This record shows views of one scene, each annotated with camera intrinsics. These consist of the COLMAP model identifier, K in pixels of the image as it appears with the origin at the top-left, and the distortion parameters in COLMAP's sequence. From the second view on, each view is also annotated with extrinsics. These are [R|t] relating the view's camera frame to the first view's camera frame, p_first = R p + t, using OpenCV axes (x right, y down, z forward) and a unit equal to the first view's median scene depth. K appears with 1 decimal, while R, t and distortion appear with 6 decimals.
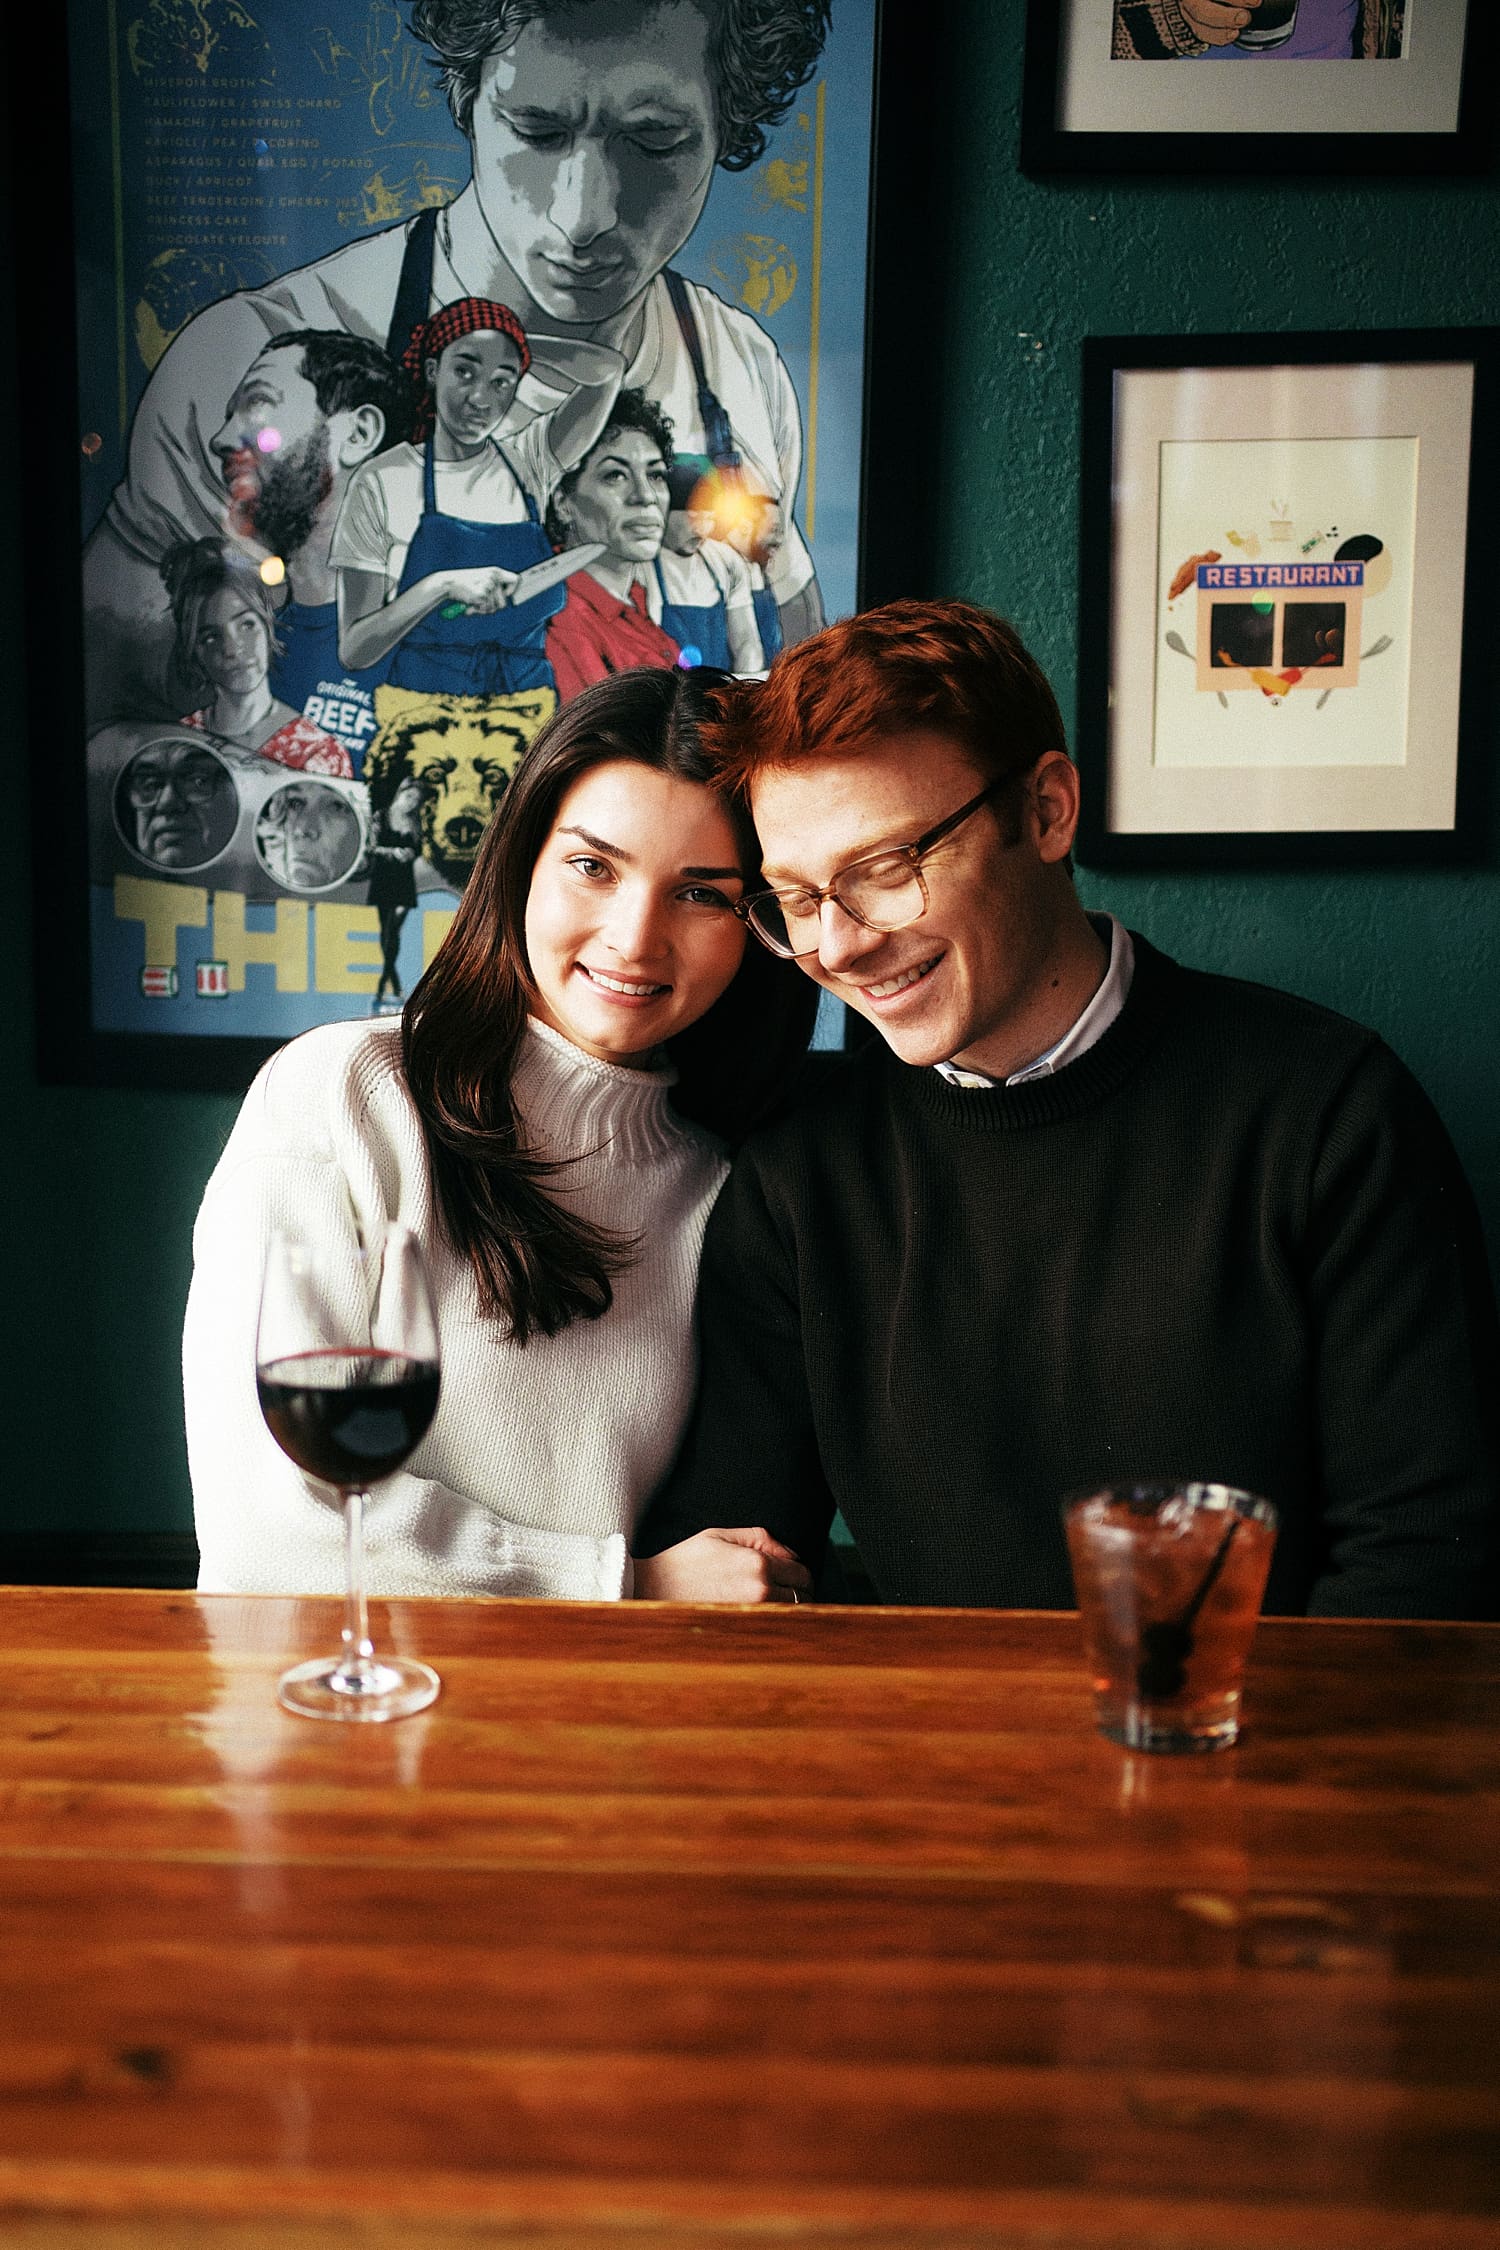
lens RADIAL K [[2510.7, 0, 758.7], [0, 2510.7, 1245.8], [0, 0, 1]] dist [0.019664, 0.000000]
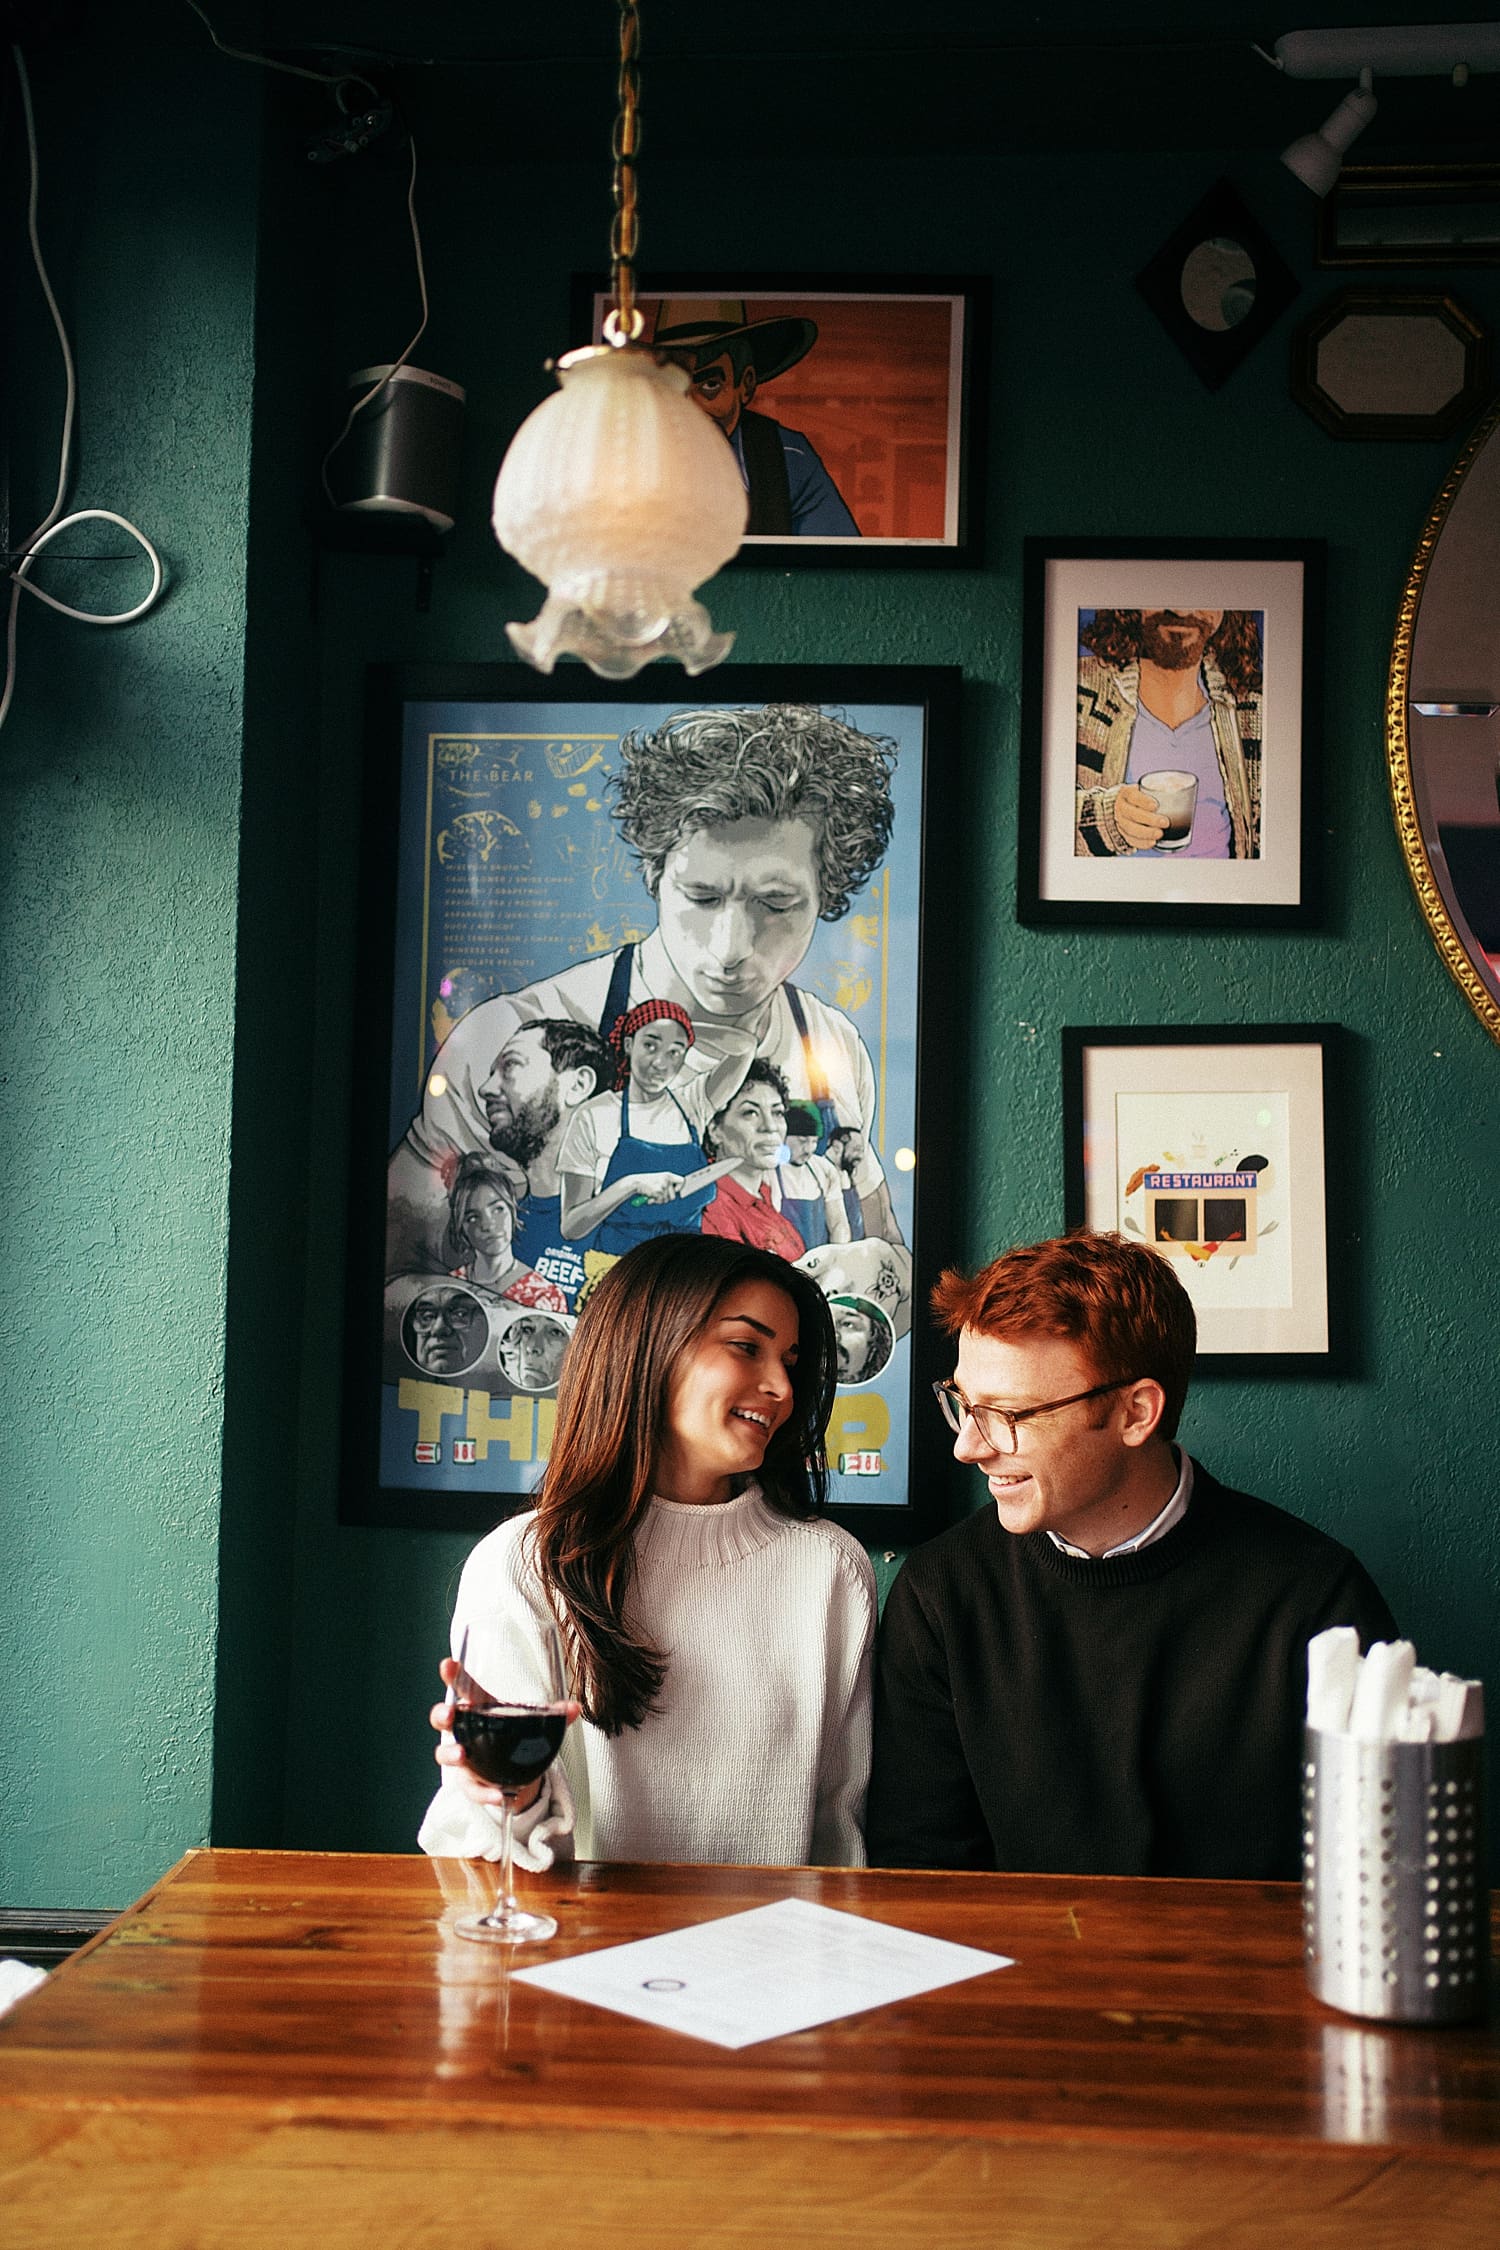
lens RADIAL K [[2510.7, 0, 722.1], [0, 2510.7, 1071.7], [0, 0, 1]] dist [0.019664, 0.000000]
pose [[0.998919, -0.003652, -0.046344, -0.004662], [-0.007620, 0.970561, -0.240737, 0.028411], [0.045859, 0.240829, 0.969483, -0.451111]]
